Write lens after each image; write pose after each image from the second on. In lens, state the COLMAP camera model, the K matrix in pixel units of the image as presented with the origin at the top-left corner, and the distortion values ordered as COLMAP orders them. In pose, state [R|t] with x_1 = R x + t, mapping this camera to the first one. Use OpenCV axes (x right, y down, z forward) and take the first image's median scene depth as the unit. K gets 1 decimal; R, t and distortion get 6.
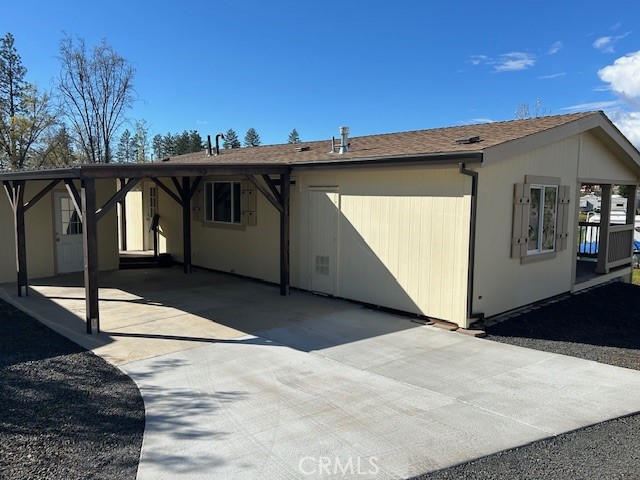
lens RADIAL K [[484.7, 0, 321.2], [0, 484.7, 241.9], [0, 0, 1]] dist [0.104190, -0.012180]
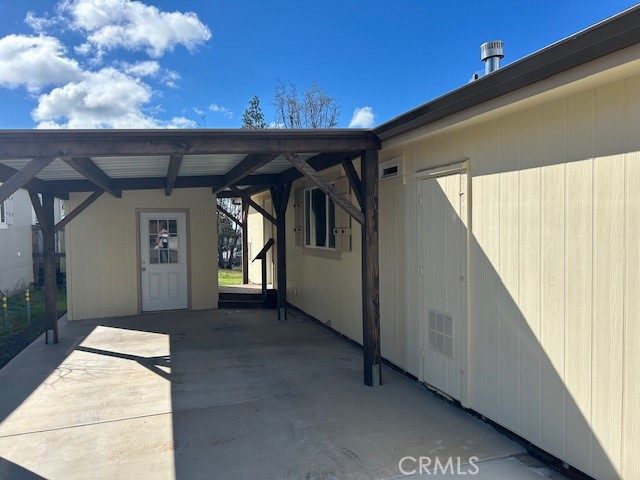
lens RADIAL K [[481.6, 0, 319.7], [0, 481.6, 239.7], [0, 0, 1]] dist [0.054706, -0.001715]
pose [[0.901017, -0.009210, -0.433686, 0.101039], [-0.022327, 0.997465, -0.067569, -0.007744], [0.433209, 0.070563, 0.898527, 0.512087]]
